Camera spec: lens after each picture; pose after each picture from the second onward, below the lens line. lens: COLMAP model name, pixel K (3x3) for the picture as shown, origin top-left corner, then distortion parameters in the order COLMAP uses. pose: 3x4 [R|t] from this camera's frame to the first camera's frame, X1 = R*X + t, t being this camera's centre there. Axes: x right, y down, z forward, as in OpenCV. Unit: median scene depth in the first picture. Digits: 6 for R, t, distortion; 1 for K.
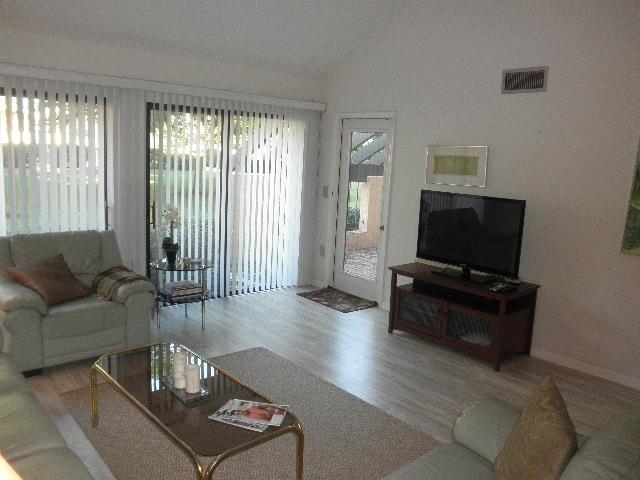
lens RADIAL K [[529.5, 0, 328.8], [0, 529.5, 240.5], [0, 0, 1]] dist [-0.064257, 0.001125]
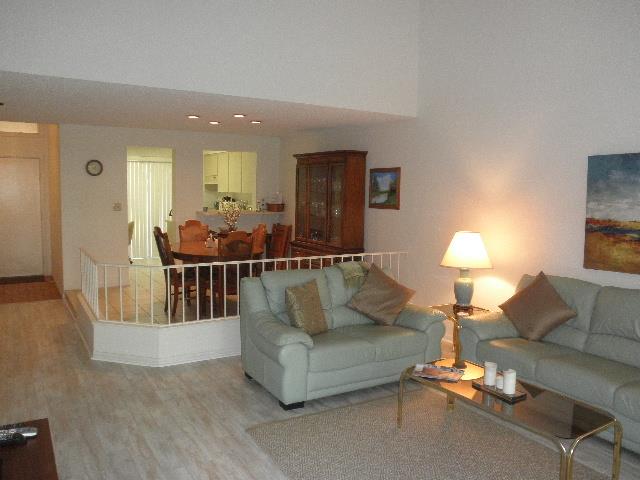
lens RADIAL K [[521.1, 0, 328.2], [0, 521.1, 240.3], [0, 0, 1]] dist [-0.066498, -0.001020]
pose [[-0.979798, -0.091008, 0.178084, -0.038836], [-0.041490, 0.963586, 0.264161, -0.207440], [-0.195640, 0.251436, -0.947895, 1.244893]]
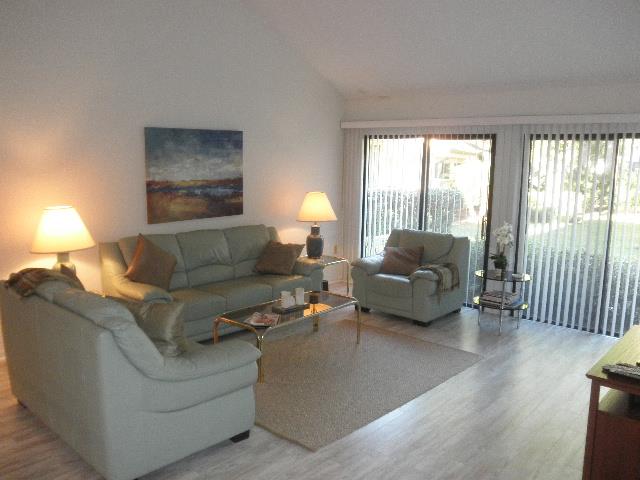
lens RADIAL K [[521.1, 0, 328.2], [0, 521.1, 240.3], [0, 0, 1]] dist [-0.066498, -0.001020]
pose [[0.116791, 0.088637, -0.989193, 0.810374], [-0.178995, 0.981578, 0.066821, -0.036779], [0.976893, 0.169256, 0.130505, 0.505628]]
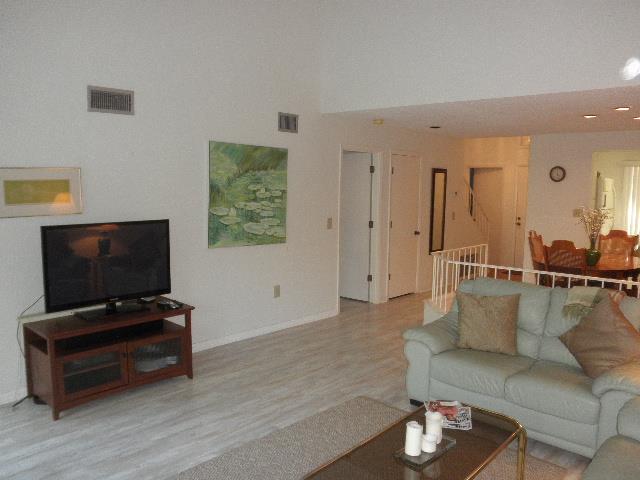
lens RADIAL K [[521.1, 0, 328.2], [0, 521.1, 240.3], [0, 0, 1]] dist [-0.066498, -0.001020]
pose [[-0.096868, -0.158706, 0.982562, -0.641545], [0.142351, 0.974847, 0.171494, -0.154102], [-0.985065, 0.156481, -0.071839, 0.690344]]
